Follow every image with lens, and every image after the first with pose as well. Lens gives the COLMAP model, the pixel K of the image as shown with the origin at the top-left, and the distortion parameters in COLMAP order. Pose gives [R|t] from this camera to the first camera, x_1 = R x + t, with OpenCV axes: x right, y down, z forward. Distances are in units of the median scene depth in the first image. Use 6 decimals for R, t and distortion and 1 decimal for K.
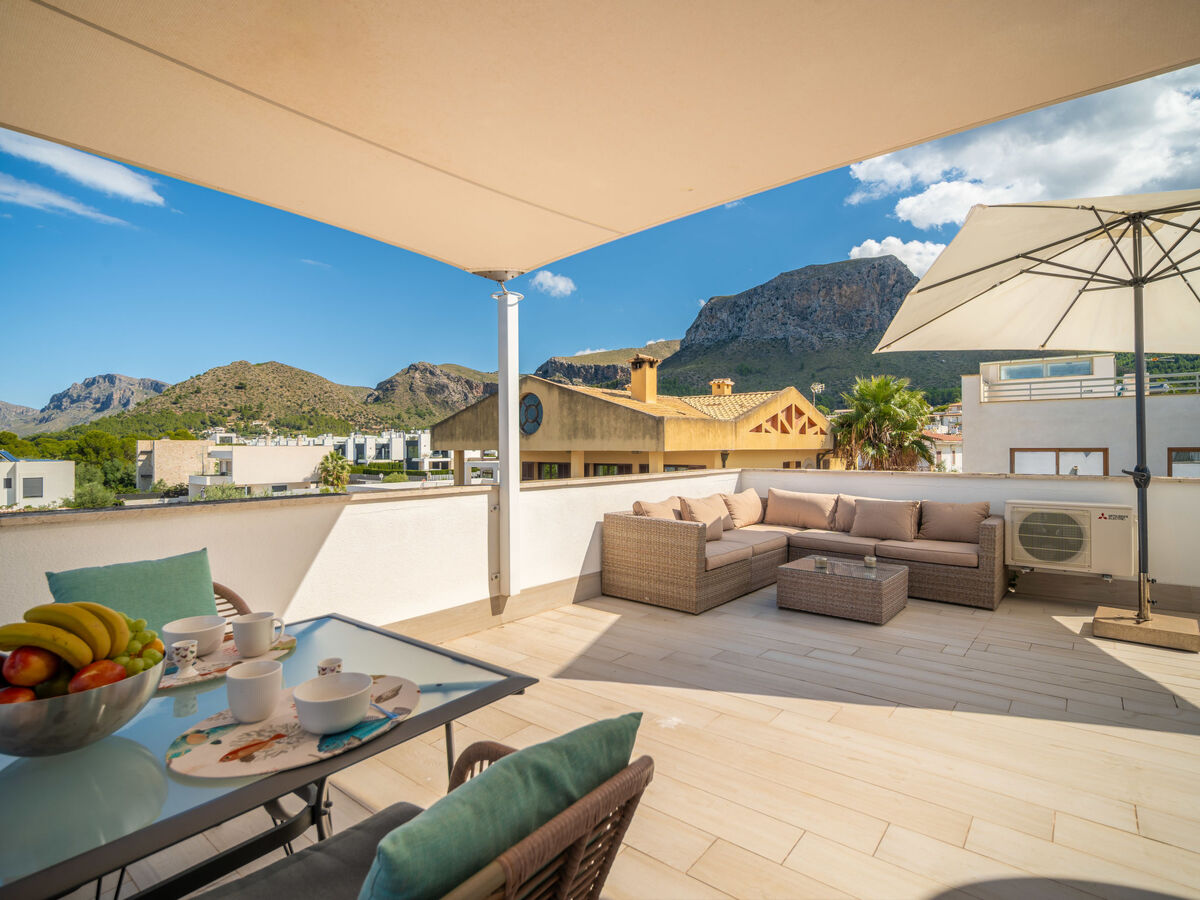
lens RADIAL K [[606.3, 0, 598.1], [0, 606.3, 440.9], [0, 0, 1]] dist [-0.005834, -0.000365]
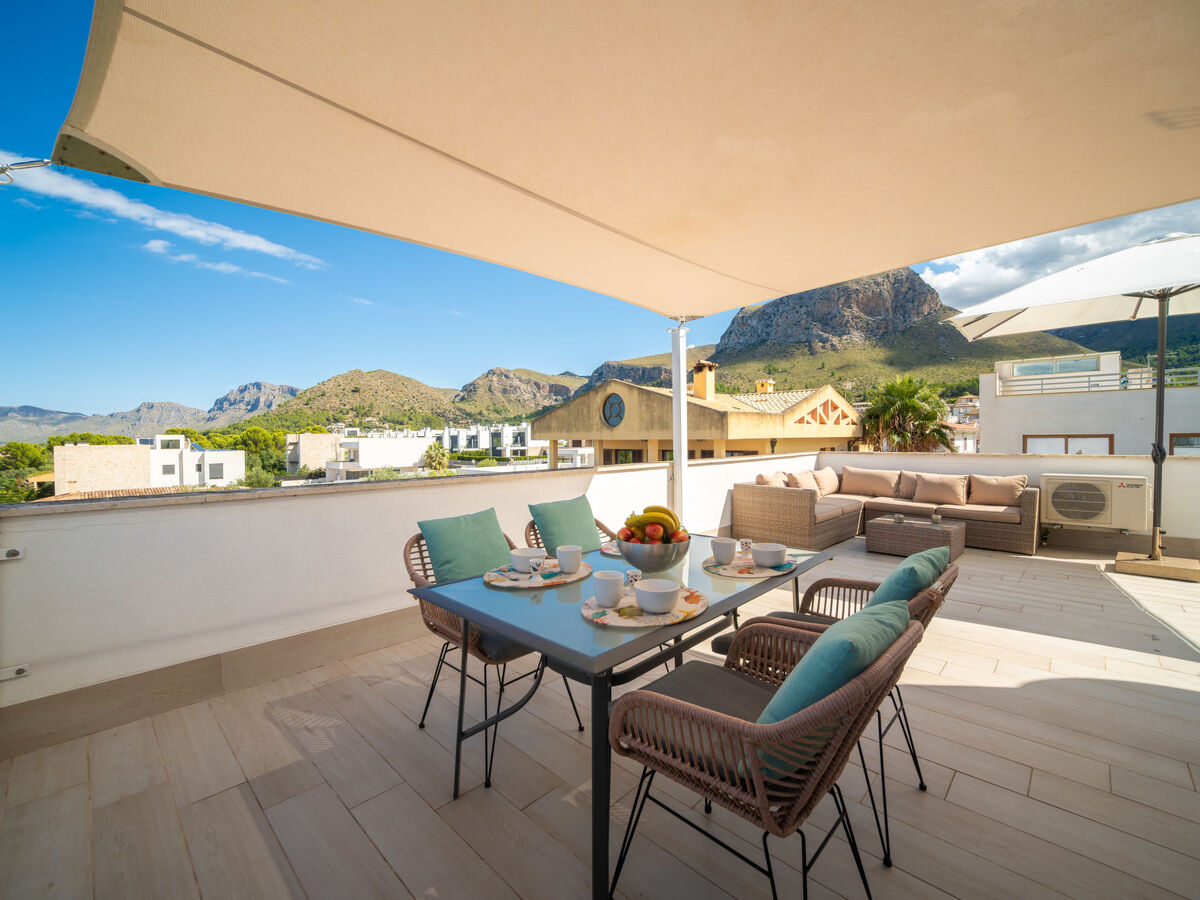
lens RADIAL K [[512.4, 0, 595.1], [0, 512.4, 444.2], [0, 0, 1]] dist [-0.013853, 0.002492]
pose [[0.995995, -0.006024, -0.089201, -0.031742], [0.008176, 0.999684, 0.023785, -0.000139], [0.089029, -0.024419, 0.995730, -0.030296]]
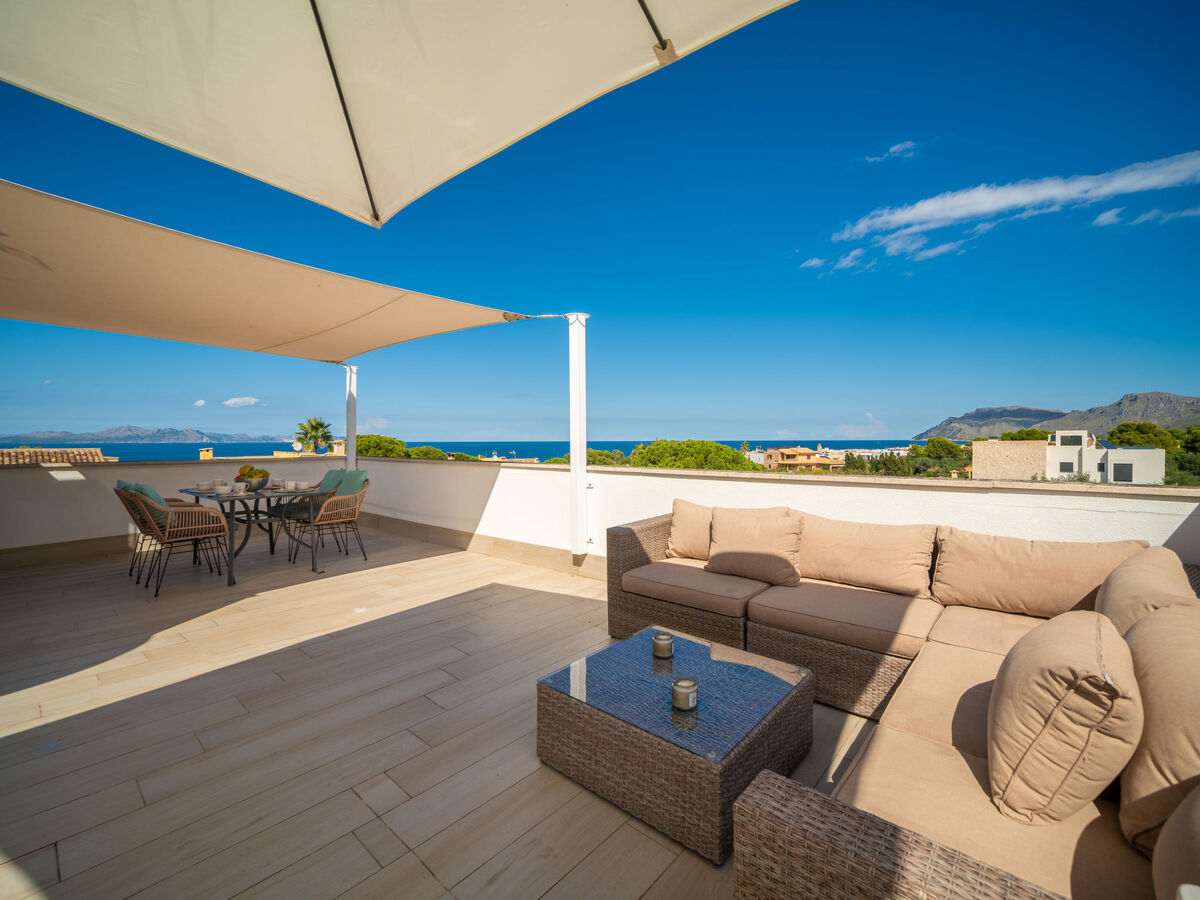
lens RADIAL K [[540.4, 0, 598.8], [0, 540.4, 456.4], [0, 0, 1]] dist [0.001477, 0.001977]
pose [[-0.058966, 0.032404, -0.997734, 0.135541], [0.016380, 0.999370, 0.031489, 0.002283], [0.998126, -0.014486, -0.059460, 0.156226]]
